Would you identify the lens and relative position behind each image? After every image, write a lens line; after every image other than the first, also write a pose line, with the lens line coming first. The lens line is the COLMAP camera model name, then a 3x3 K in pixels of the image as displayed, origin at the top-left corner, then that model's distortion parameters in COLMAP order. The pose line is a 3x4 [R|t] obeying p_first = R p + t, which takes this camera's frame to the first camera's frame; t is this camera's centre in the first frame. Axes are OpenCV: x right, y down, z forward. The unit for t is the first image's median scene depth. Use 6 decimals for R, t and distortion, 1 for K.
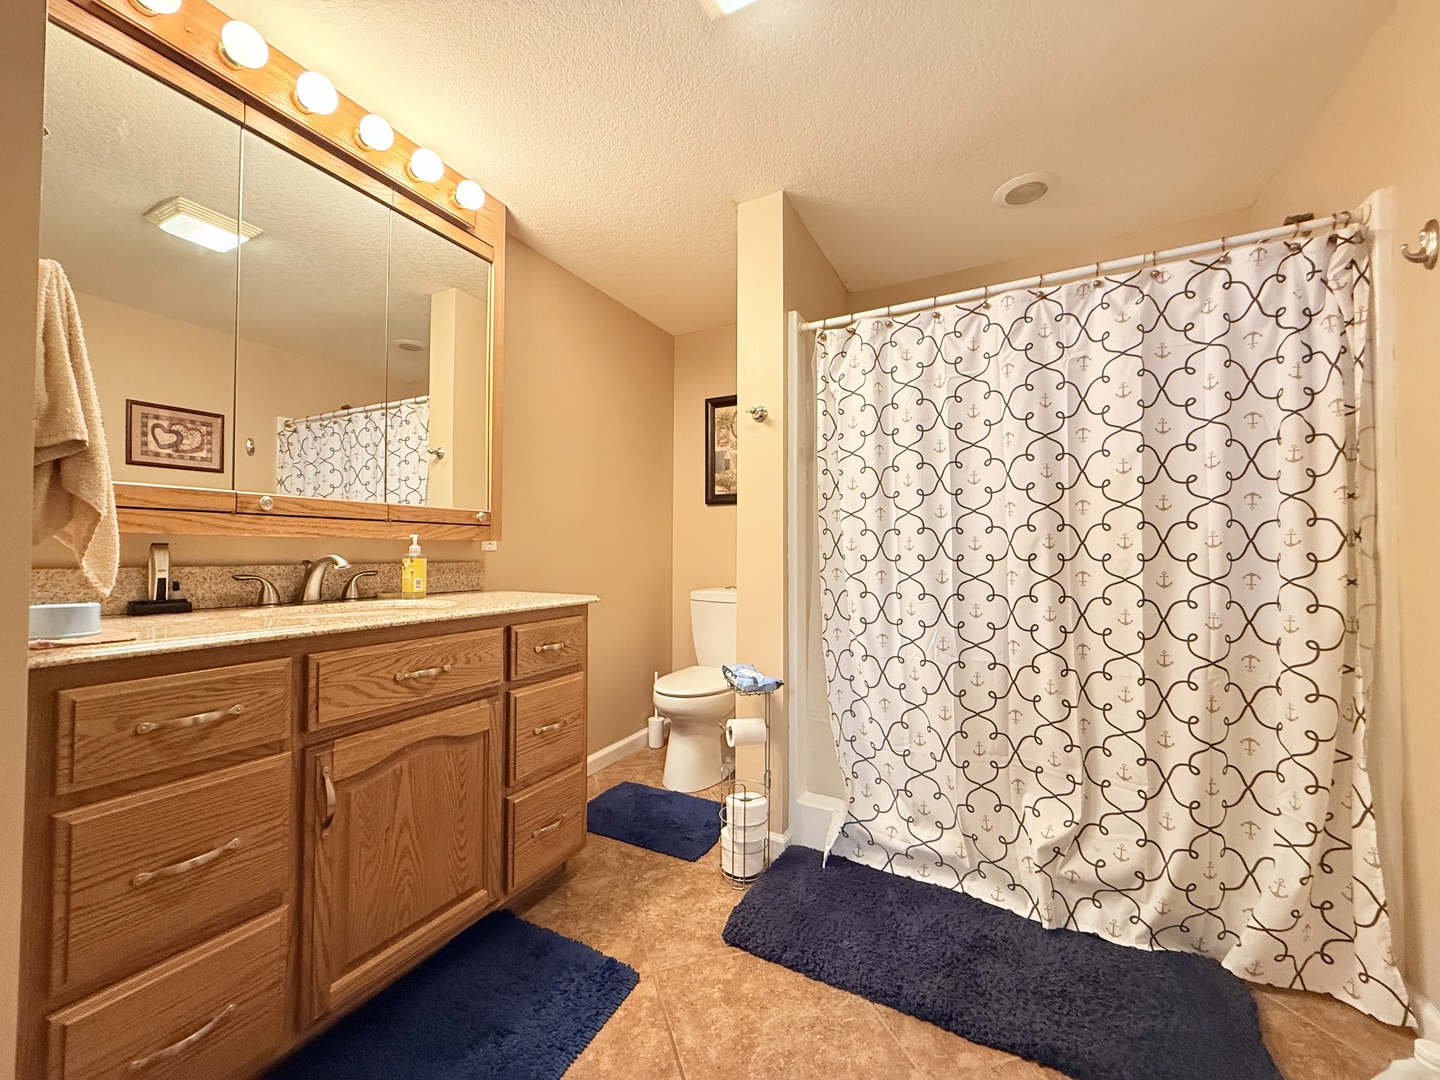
lens RADIAL K [[571.1, 0, 721.7], [0, 571.1, 541.0], [0, 0, 1]] dist [-0.000208, -0.000057]
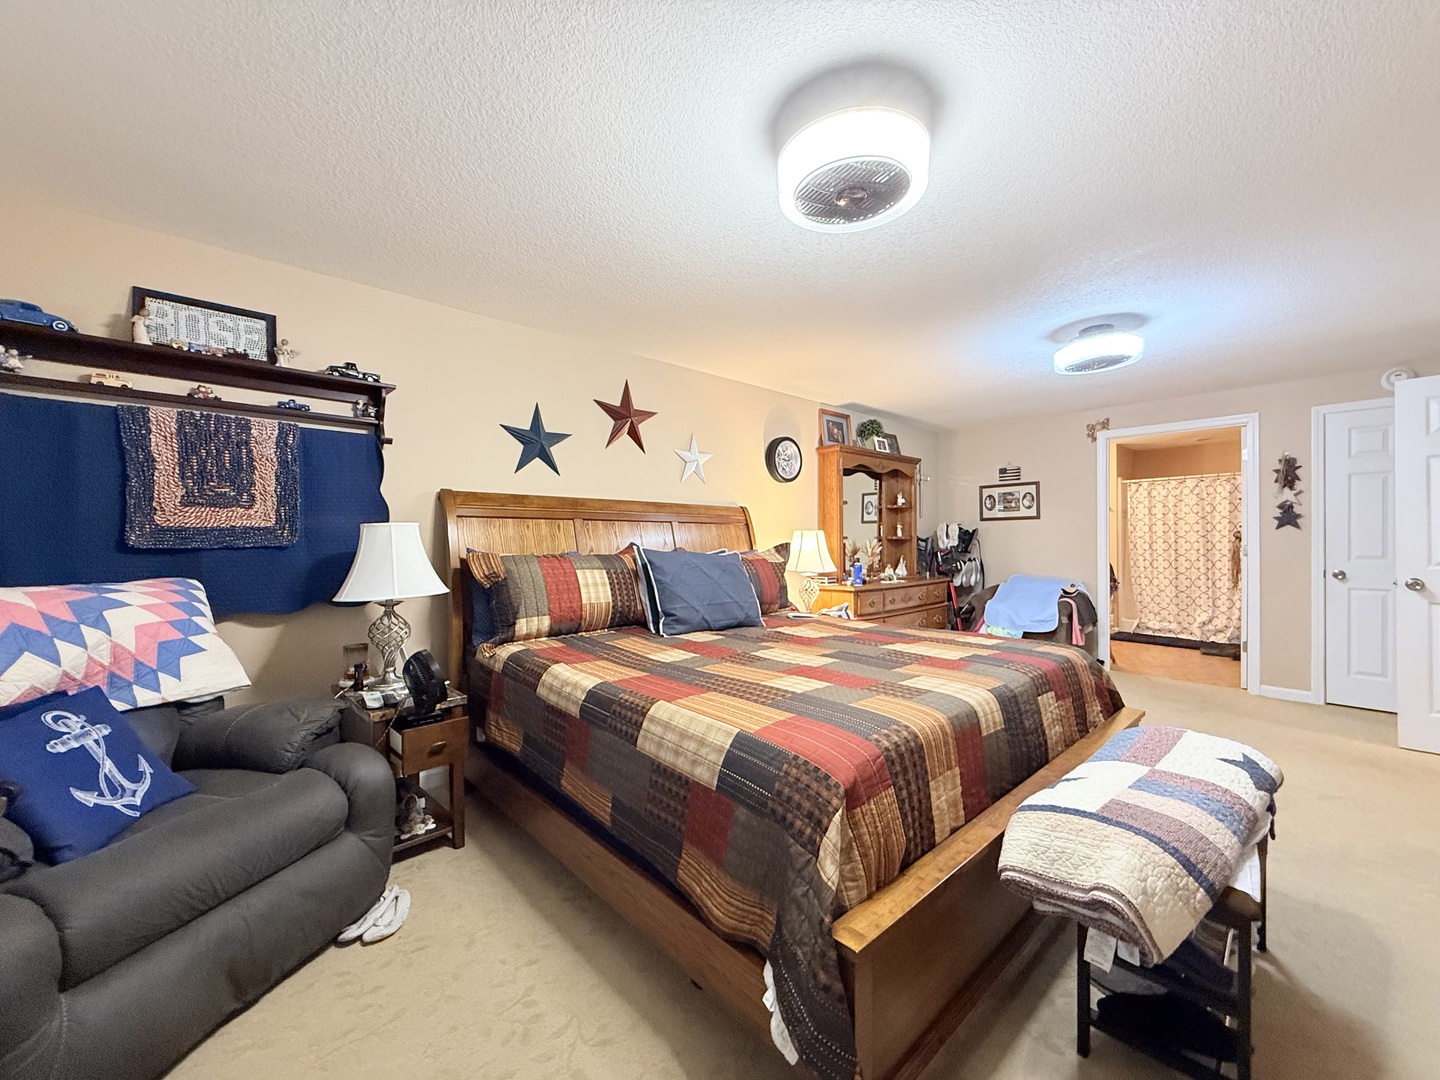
lens RADIAL K [[571.1, 0, 720.1], [0, 571.1, 539.3], [0, 0, 1]] dist [-0.000208, -0.000057]
pose [[0.939377, -0.005862, -0.342835, -1.070911], [0.011565, 0.999827, 0.014595, -0.125060], [0.342690, -0.017675, 0.939282, -3.422734]]
